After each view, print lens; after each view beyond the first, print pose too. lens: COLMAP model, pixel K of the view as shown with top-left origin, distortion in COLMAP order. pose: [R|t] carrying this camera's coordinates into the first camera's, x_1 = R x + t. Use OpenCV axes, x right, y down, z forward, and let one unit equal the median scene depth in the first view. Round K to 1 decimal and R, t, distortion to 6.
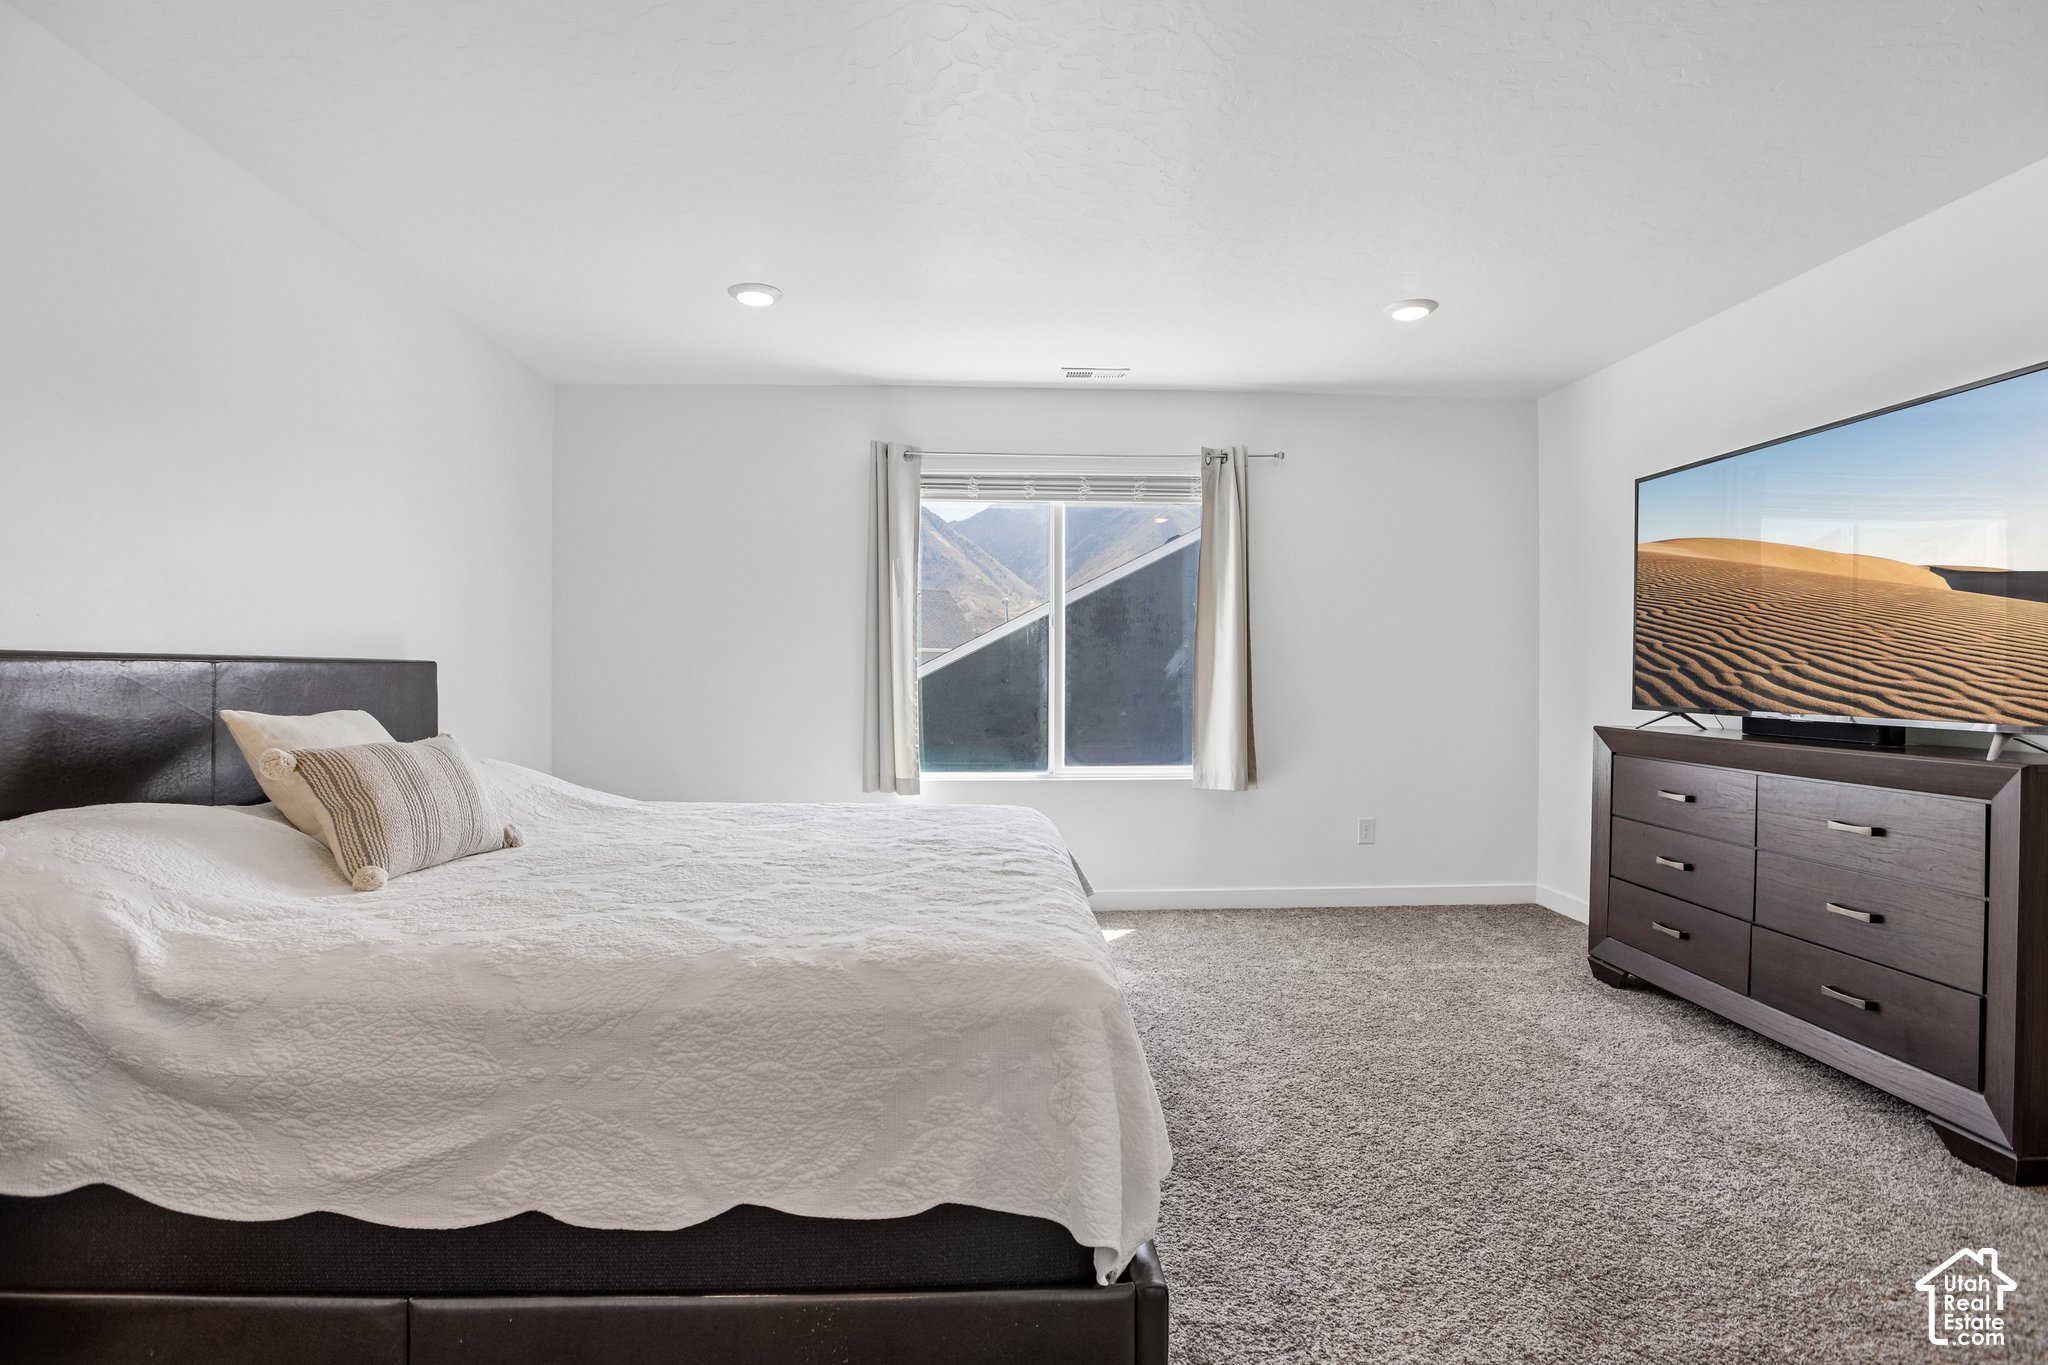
lens RADIAL K [[978.4, 0, 1024.0], [0, 978.4, 682.5], [0, 0, 1]] dist [0.000677, 0.001385]
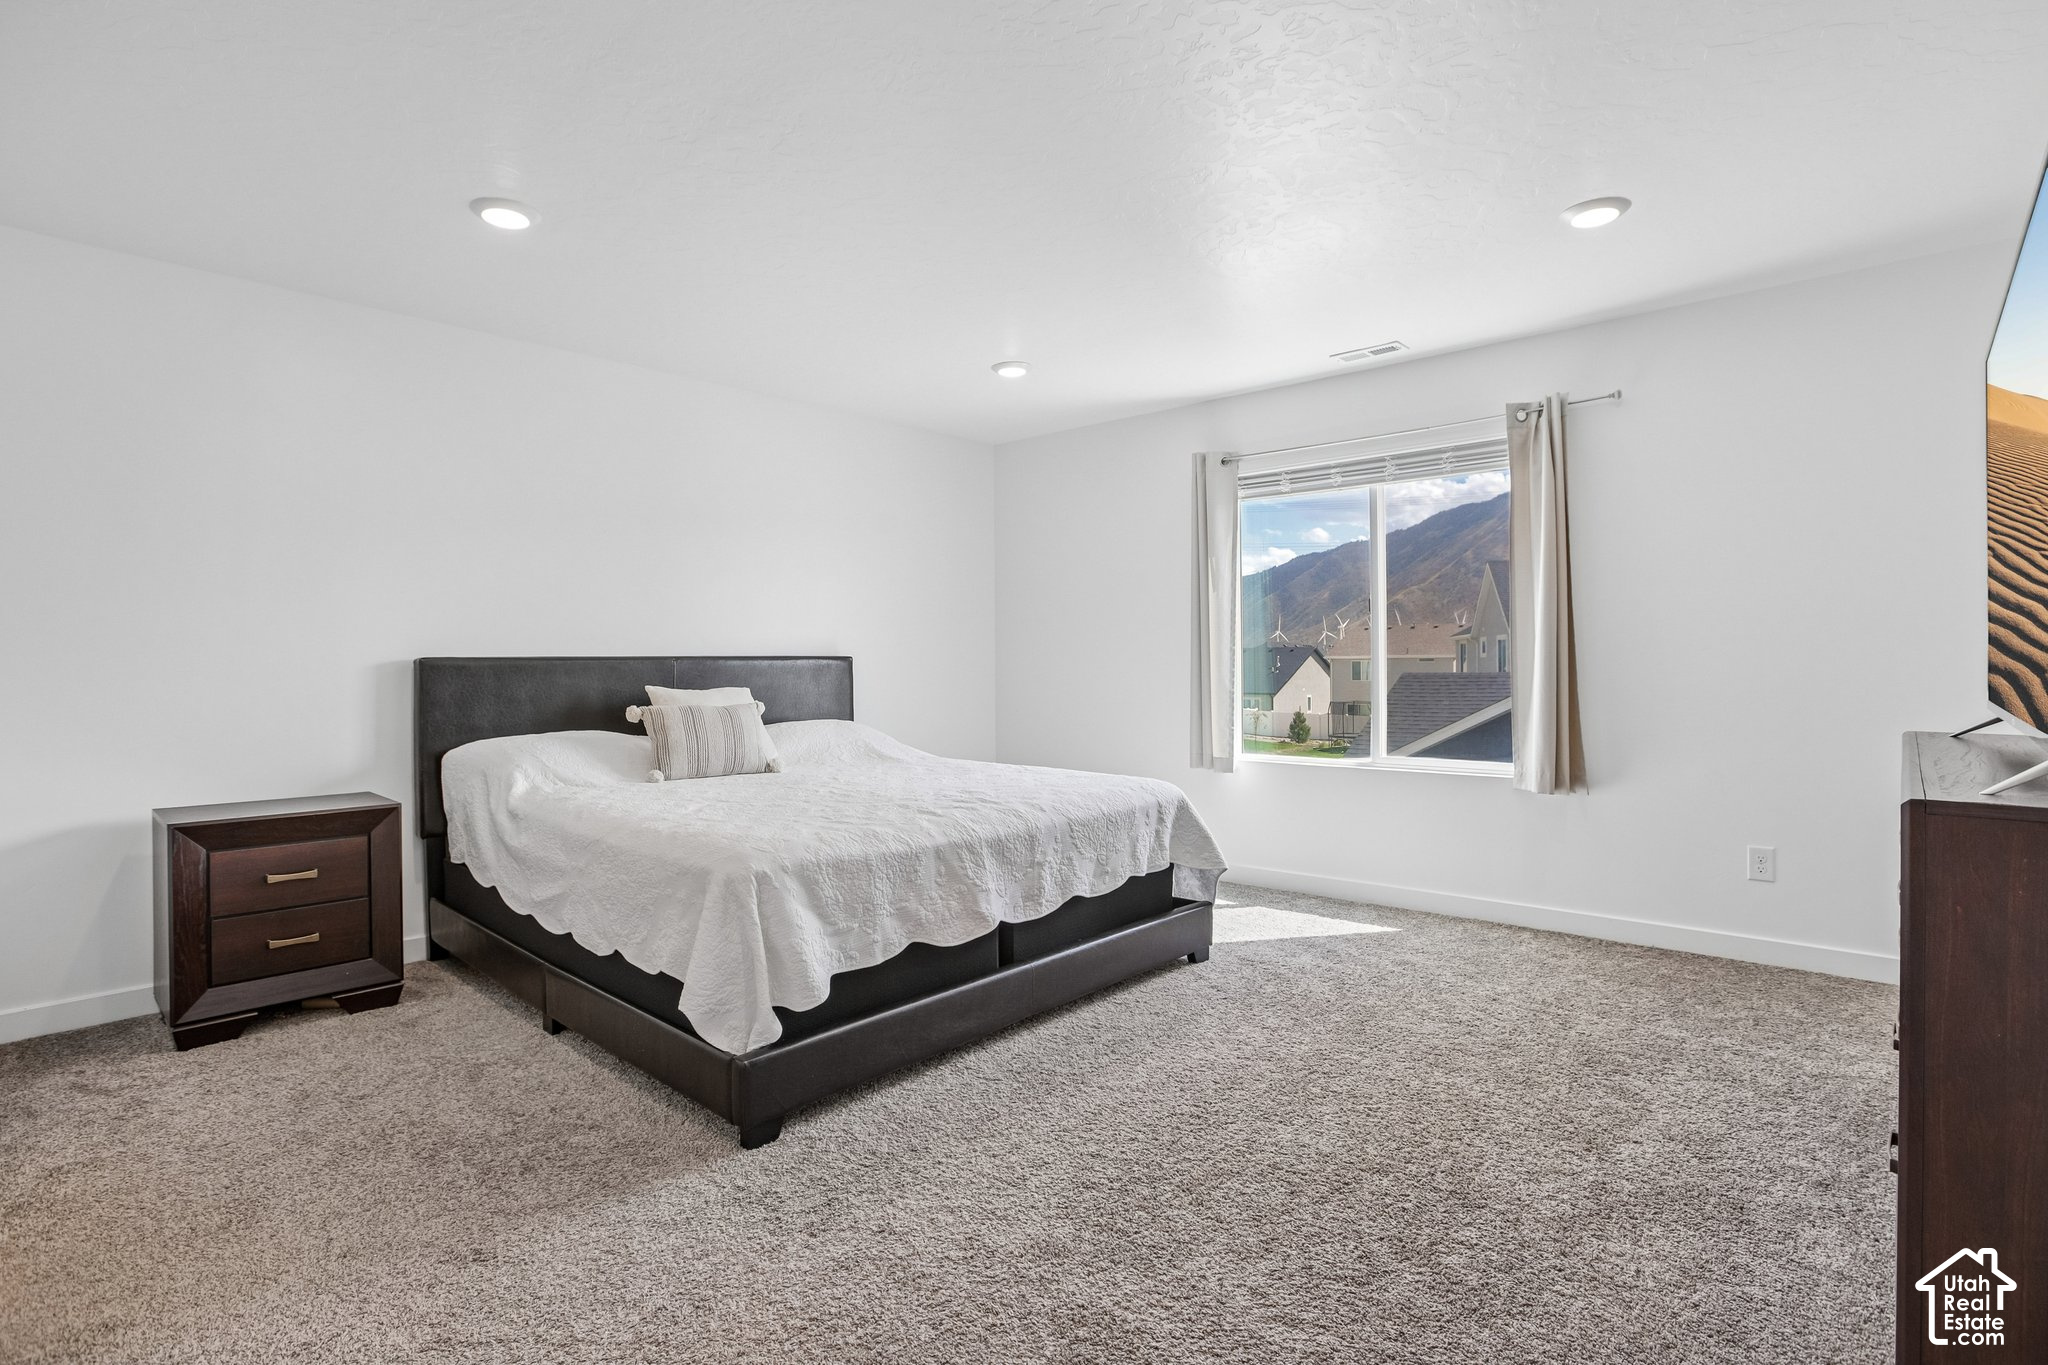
lens RADIAL K [[978.4, 0, 1024.0], [0, 978.4, 682.5], [0, 0, 1]] dist [0.000677, 0.001385]
pose [[0.727151, 0.007800, -0.686433, 0.471488], [0.001719, 0.999912, 0.013184, -0.001043], [0.686475, -0.010767, 0.727074, 0.052195]]
